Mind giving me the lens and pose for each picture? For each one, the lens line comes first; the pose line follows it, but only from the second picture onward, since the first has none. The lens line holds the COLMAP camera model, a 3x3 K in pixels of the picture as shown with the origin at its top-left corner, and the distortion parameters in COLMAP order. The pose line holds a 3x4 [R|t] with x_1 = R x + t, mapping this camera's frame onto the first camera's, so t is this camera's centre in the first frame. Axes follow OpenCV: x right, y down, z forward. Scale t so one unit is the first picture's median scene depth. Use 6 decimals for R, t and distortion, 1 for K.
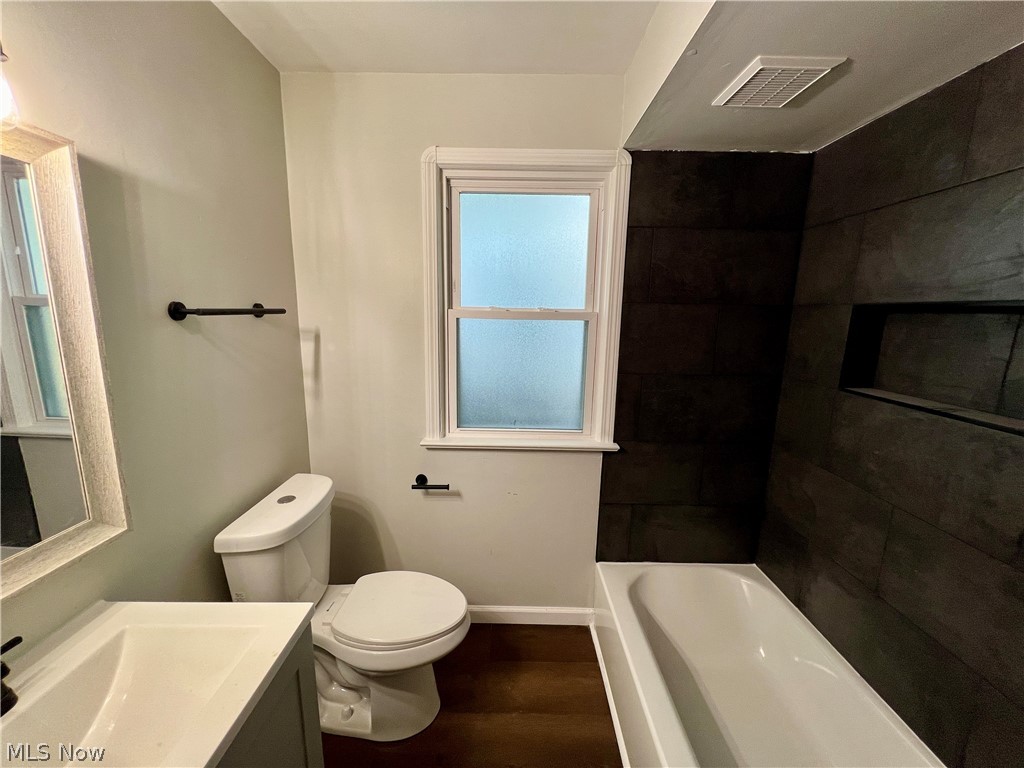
lens RADIAL K [[410.1, 0, 514.3], [0, 410.1, 385.0], [0, 0, 1]] dist [-0.002420, 0.000675]
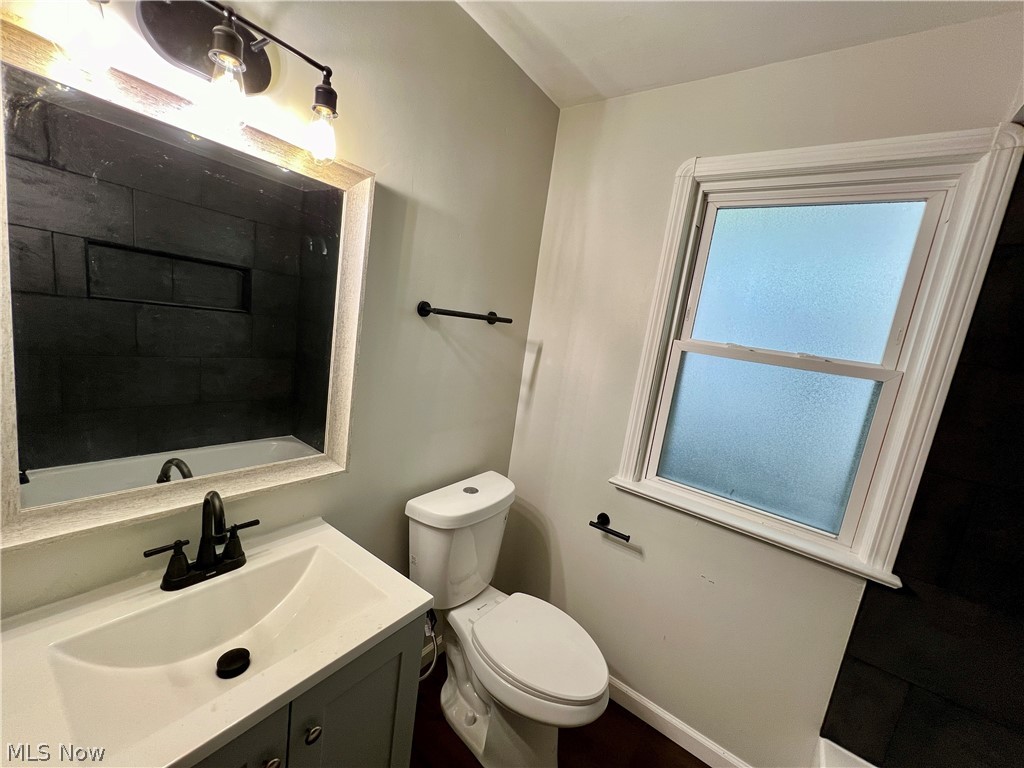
lens RADIAL K [[410.1, 0, 515.8], [0, 410.1, 386.5], [0, 0, 1]] dist [-0.002420, 0.000675]
pose [[0.802645, 0.186587, -0.566522, 0.090284], [-0.227609, 0.973751, -0.001765, -0.011343], [0.551322, 0.130362, 0.824045, 0.123720]]
